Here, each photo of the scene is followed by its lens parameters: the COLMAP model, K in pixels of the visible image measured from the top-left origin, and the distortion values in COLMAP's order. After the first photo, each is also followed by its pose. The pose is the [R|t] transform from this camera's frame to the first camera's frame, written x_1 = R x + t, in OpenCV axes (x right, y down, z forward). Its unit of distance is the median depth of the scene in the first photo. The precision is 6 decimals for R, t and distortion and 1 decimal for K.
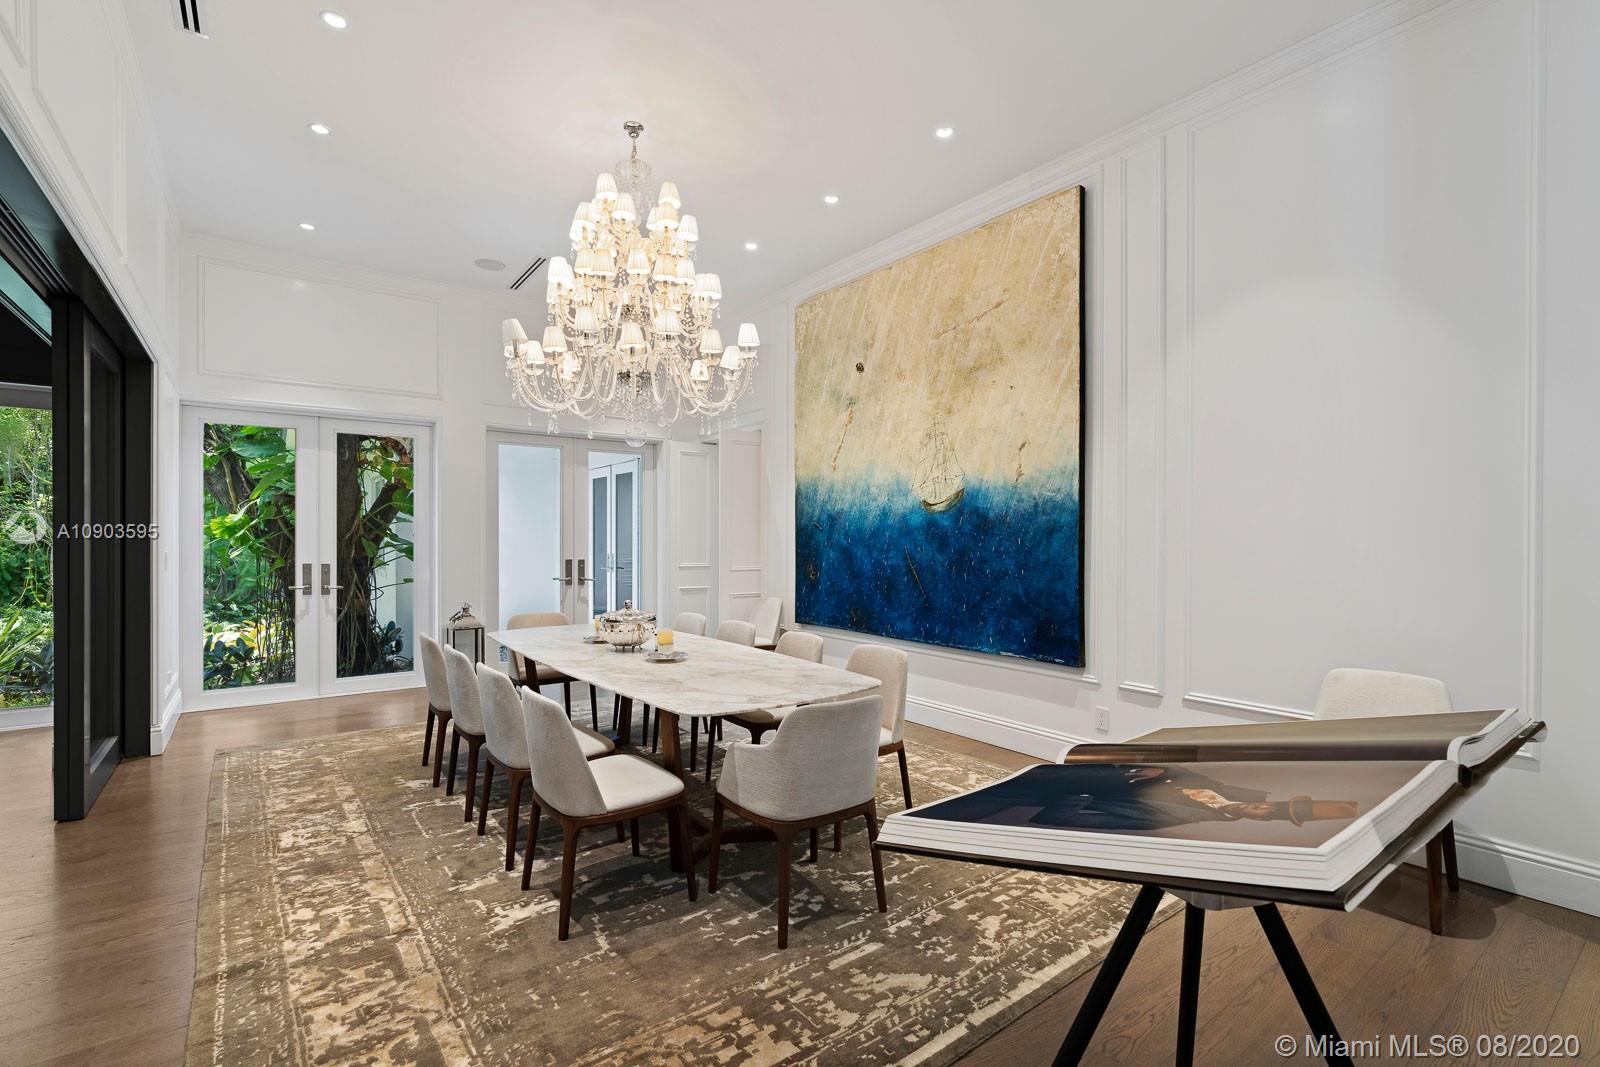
lens RADIAL K [[723.9, 0, 796.1], [0, 723.9, 536.8], [0, 0, 1]] dist [-0.004401, 0.002237]
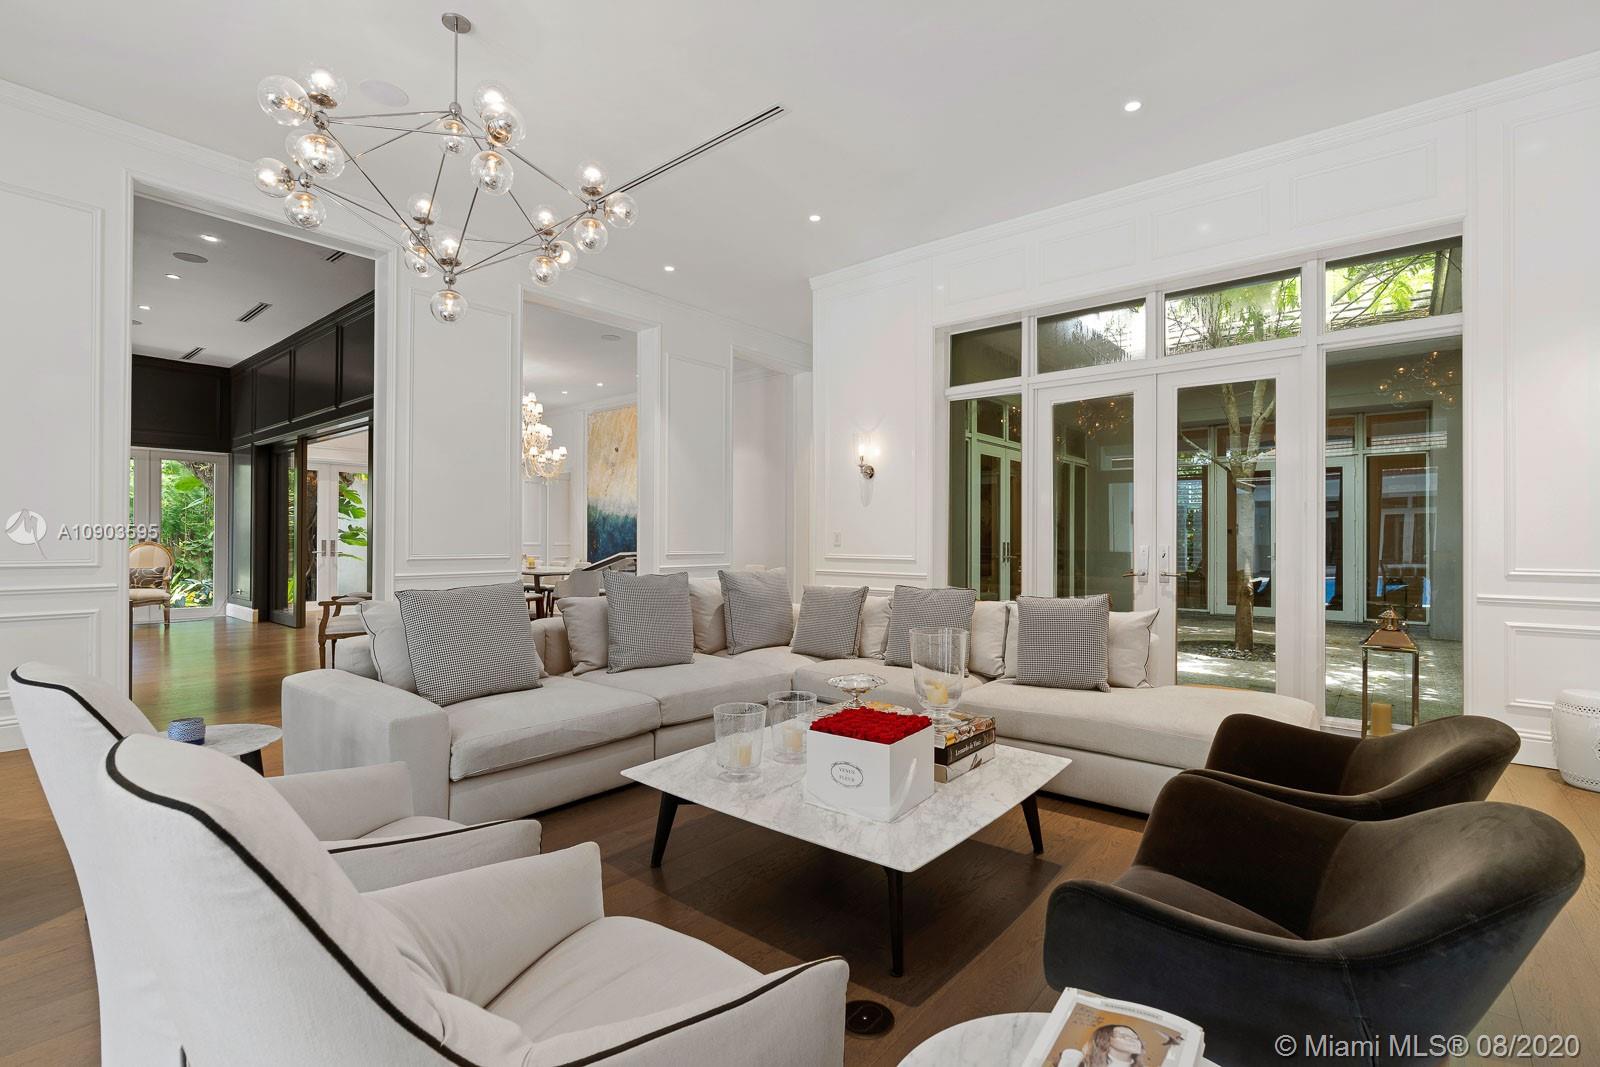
lens RADIAL K [[723.9, 0, 802.4], [0, 723.9, 528.2], [0, 0, 1]] dist [-0.004401, 0.002237]
pose [[0.969315, 0.004277, 0.245787, 0.089575], [-0.002015, 0.999953, -0.009455, 0.021081], [-0.245816, 0.008670, 0.969278, -1.173230]]
